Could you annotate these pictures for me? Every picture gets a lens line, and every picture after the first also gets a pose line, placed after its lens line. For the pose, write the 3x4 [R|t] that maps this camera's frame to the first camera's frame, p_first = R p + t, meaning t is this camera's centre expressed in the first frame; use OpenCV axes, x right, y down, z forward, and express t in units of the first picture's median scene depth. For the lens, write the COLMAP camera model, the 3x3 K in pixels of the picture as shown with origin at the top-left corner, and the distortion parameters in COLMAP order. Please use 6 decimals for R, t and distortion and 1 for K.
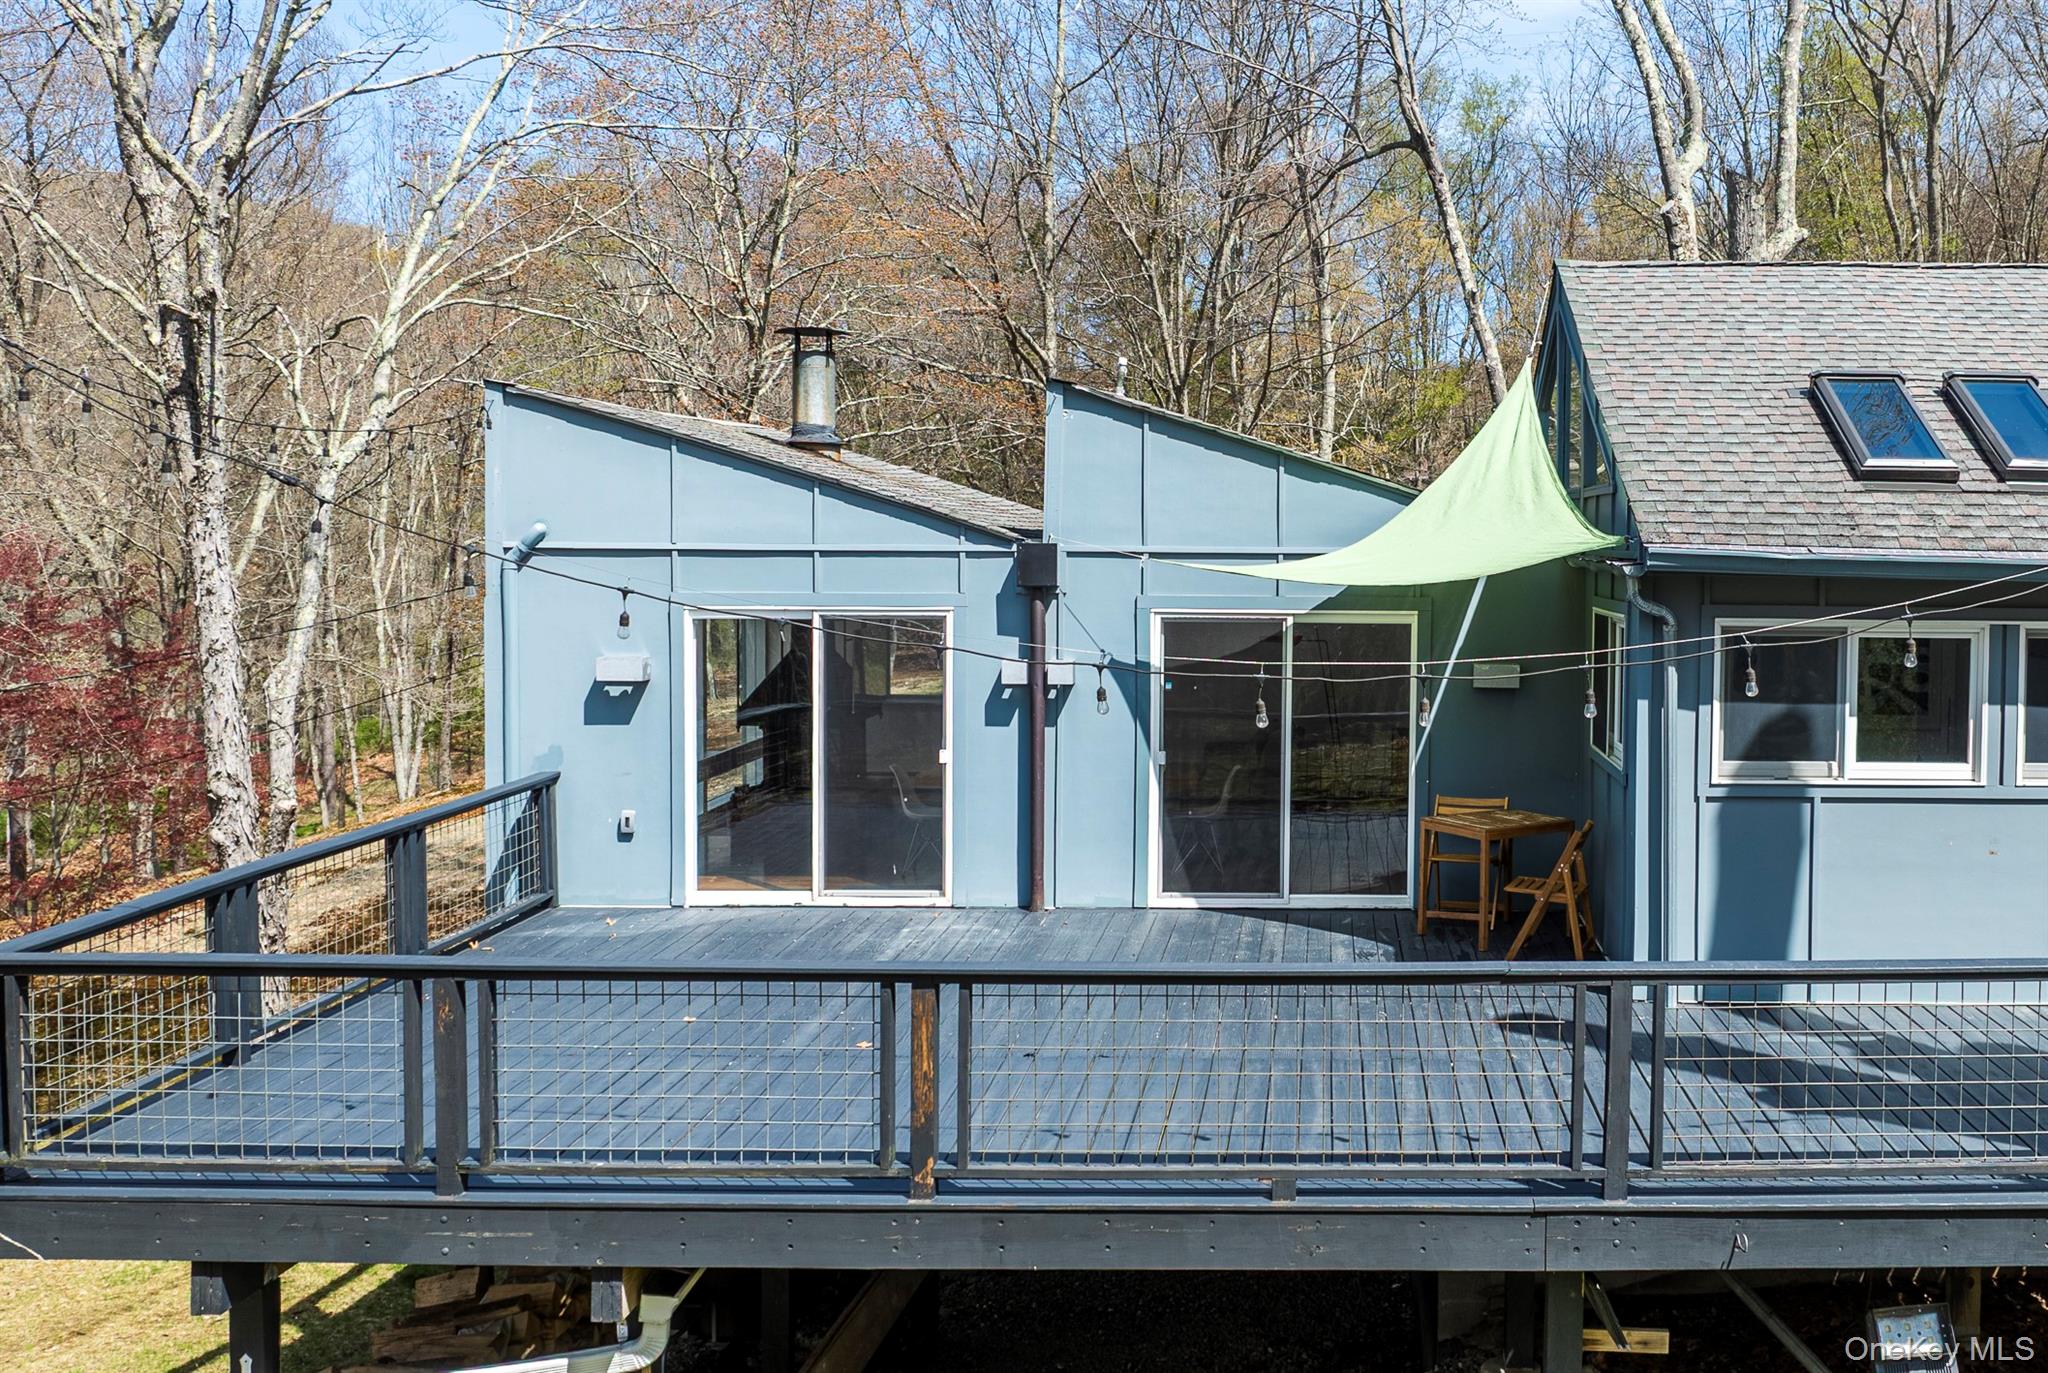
lens RADIAL K [[1928.5, 0, 1023.4], [0, 1928.5, 674.8], [0, 0, 1]] dist [-0.010300, 0.000000]
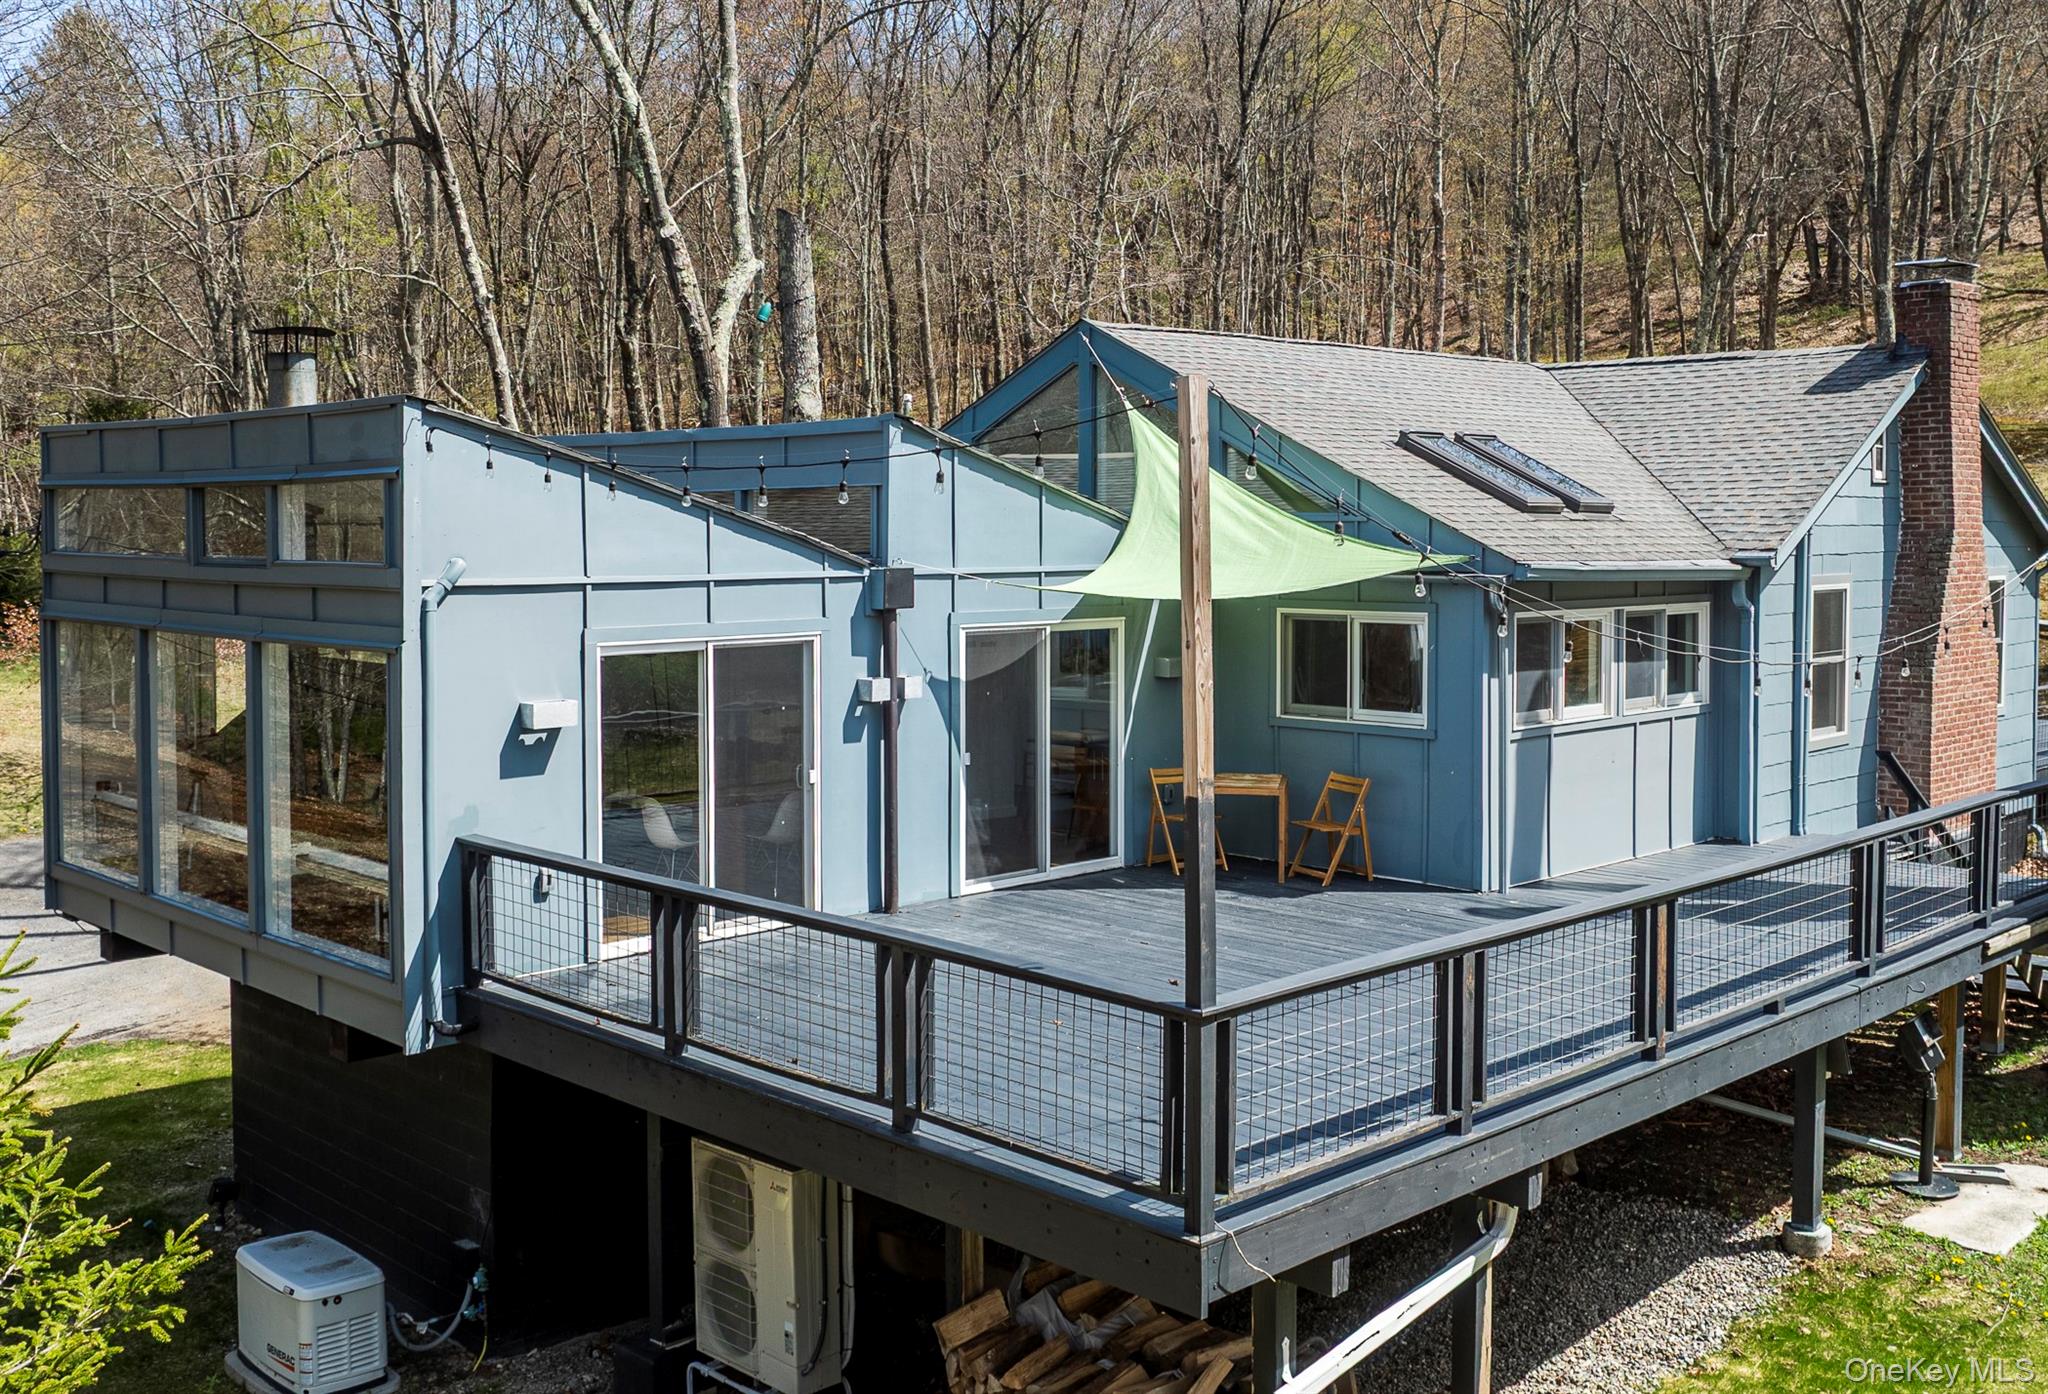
lens RADIAL K [[1973.3, 0, 1024.0], [0, 1973.3, 702.3], [0, 0, 1]] dist [0.006354, 0.000000]
pose [[0.718087, -0.070909, 0.692331, -0.693293], [0.059157, 0.997415, 0.040798, -0.033972], [-0.693434, 0.011660, 0.720425, 0.161862]]
